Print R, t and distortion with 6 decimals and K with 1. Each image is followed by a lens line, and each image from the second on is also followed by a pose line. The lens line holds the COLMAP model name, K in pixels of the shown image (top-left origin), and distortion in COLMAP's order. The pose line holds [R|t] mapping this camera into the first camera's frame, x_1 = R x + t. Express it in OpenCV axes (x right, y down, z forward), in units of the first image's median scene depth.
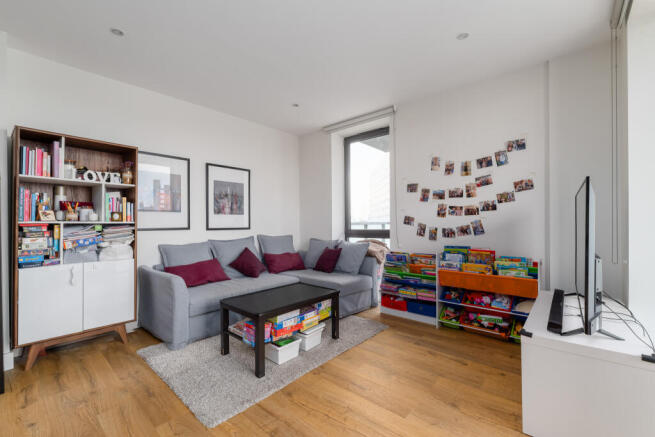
lens RADIAL K [[281.6, 0, 326.3], [0, 281.6, 222.6], [0, 0, 1]] dist [-0.000314, -0.000176]
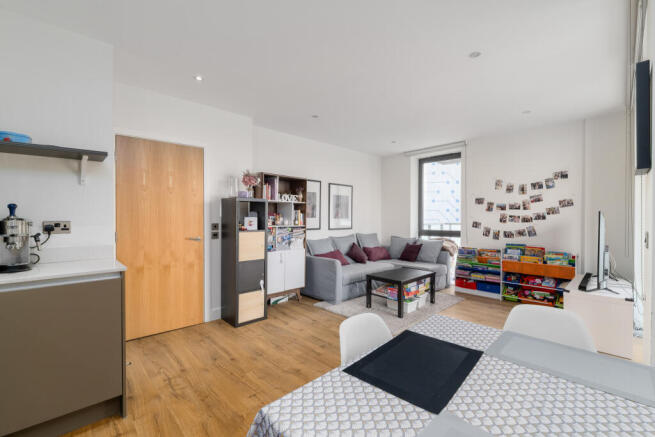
lens RADIAL K [[284.9, 0, 327.5], [0, 284.9, 218.5], [0, 0, 1]] dist [-0.000887, -0.000301]
pose [[0.996105, 0.009692, -0.087640, -0.364735], [-0.009404, 0.999949, 0.003695, -0.042623], [0.087671, -0.002857, 0.996145, -0.525975]]
